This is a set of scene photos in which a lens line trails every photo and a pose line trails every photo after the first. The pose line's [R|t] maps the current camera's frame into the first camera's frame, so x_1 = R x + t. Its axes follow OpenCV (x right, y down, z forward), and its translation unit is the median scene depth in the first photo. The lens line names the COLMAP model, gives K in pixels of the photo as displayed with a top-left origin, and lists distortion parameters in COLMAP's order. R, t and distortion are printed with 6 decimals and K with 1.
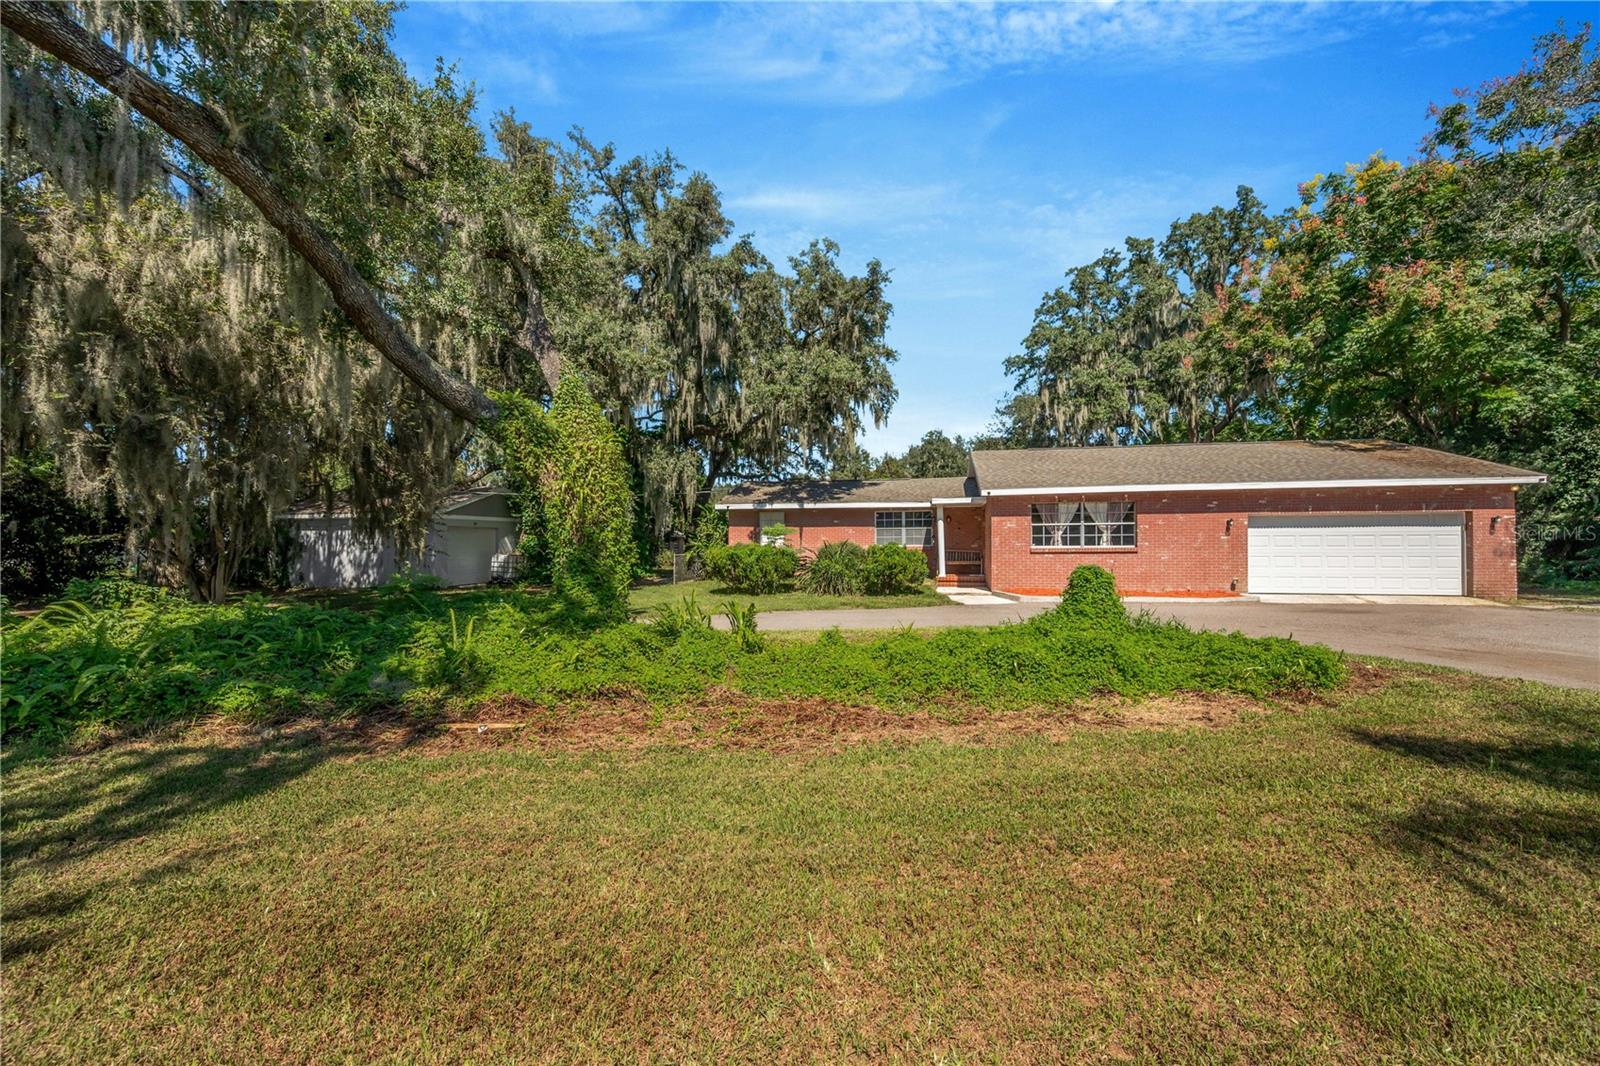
lens RADIAL K [[634.1, 0, 805.8], [0, 634.1, 573.3], [0, 0, 1]] dist [-0.001330, -0.000429]
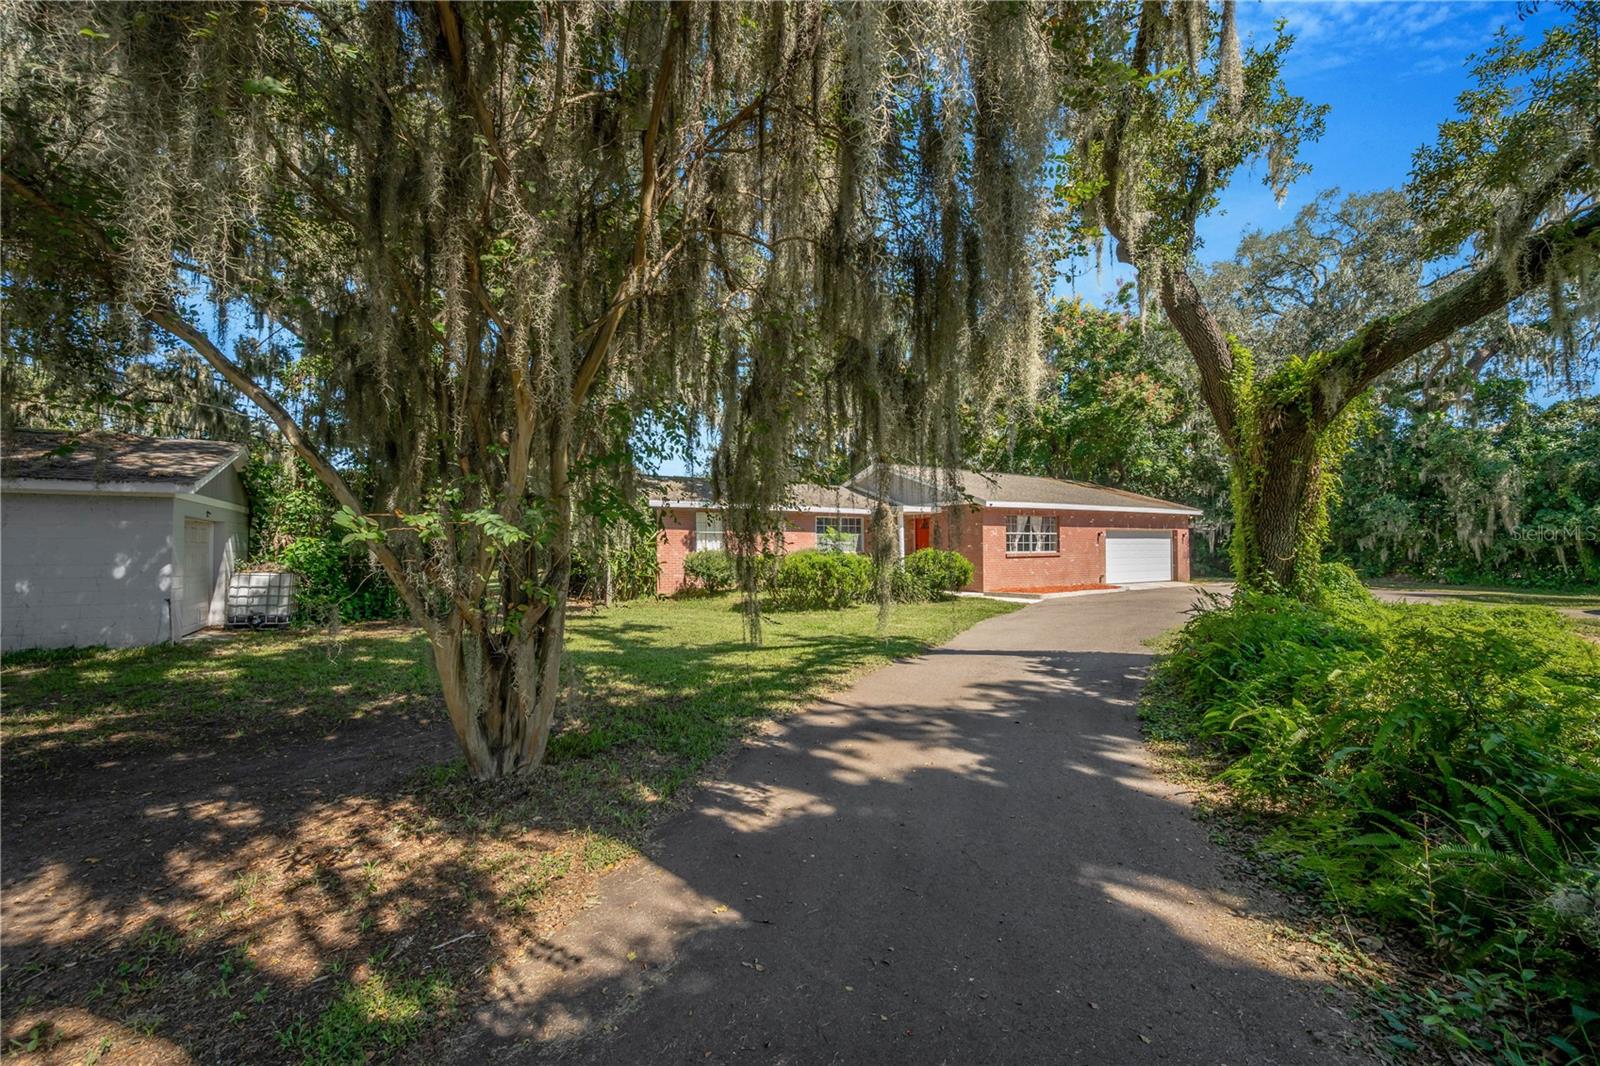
lens RADIAL K [[625.3, 0, 788.7], [0, 625.3, 571.7], [0, 0, 1]] dist [0.001888, -0.000125]
pose [[0.721865, -0.024508, 0.691600, -0.717188], [0.036417, 0.999333, -0.002598, -0.017662], [-0.691075, 0.027062, 0.722276, 0.443740]]
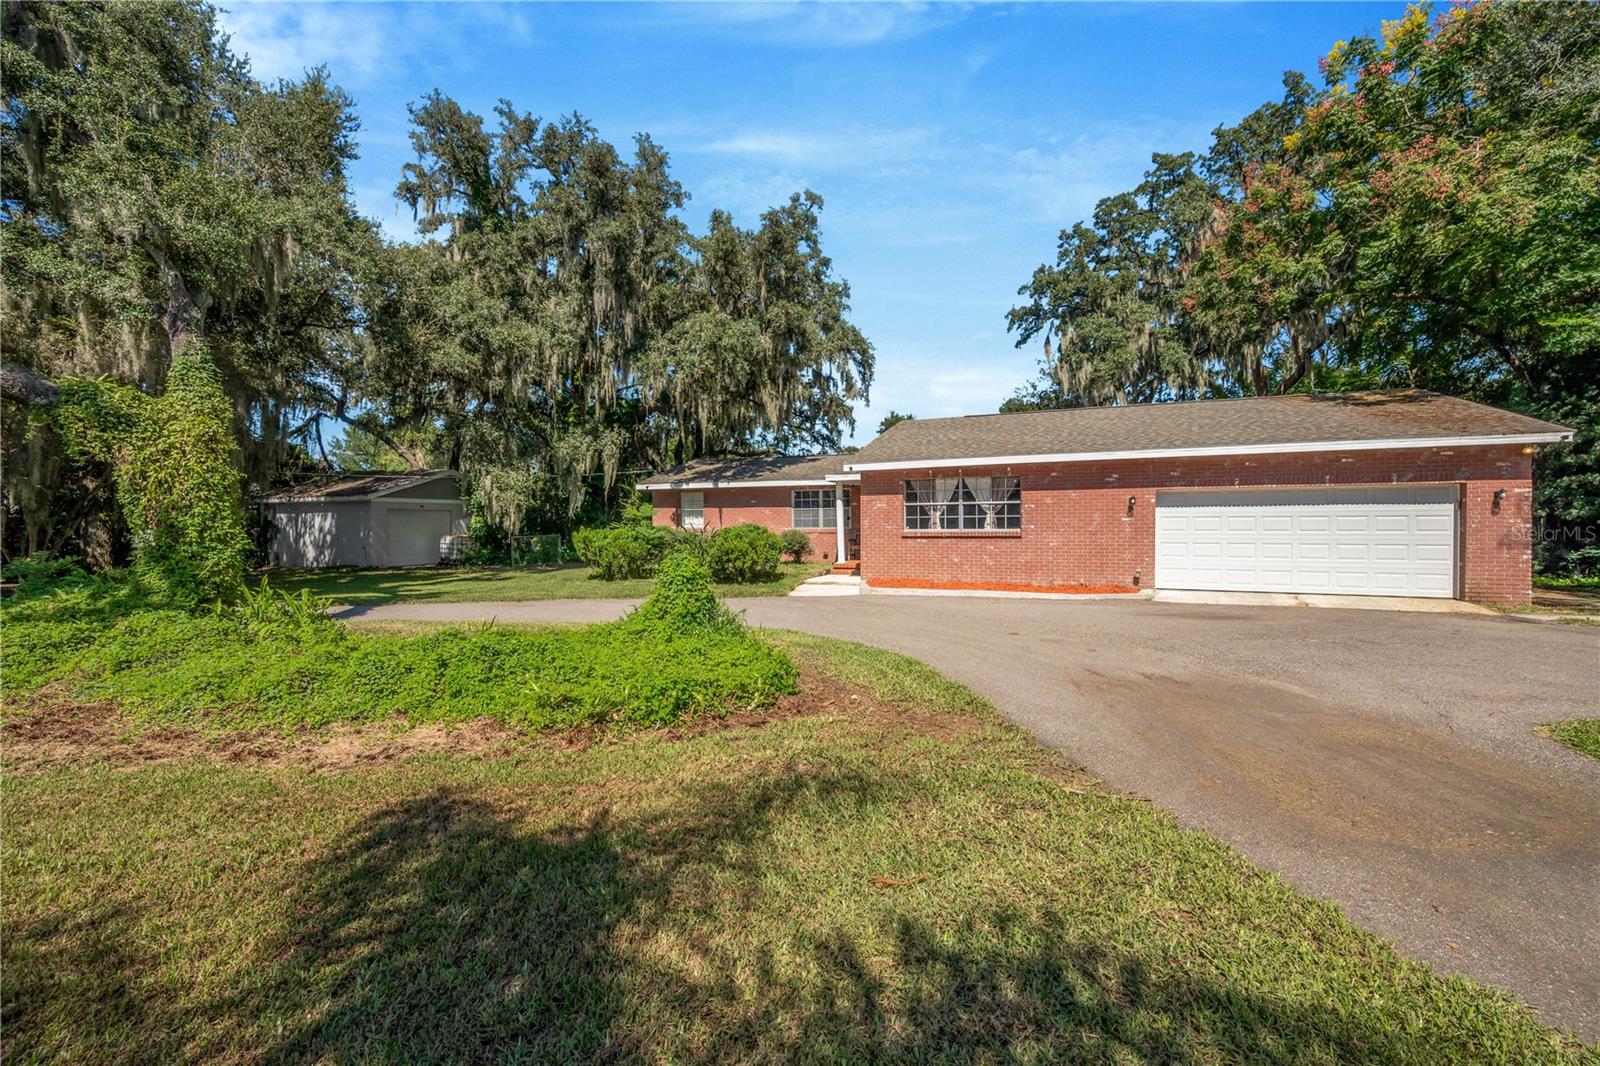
lens RADIAL K [[657.8, 0, 796.4], [0, 657.8, 573.7], [0, 0, 1]] dist [-0.007444, 0.000716]
pose [[0.980219, 0.014791, -0.197363, 0.386385], [-0.009119, 0.999520, 0.029615, -0.007917], [0.197706, -0.027229, 0.979883, 0.097151]]
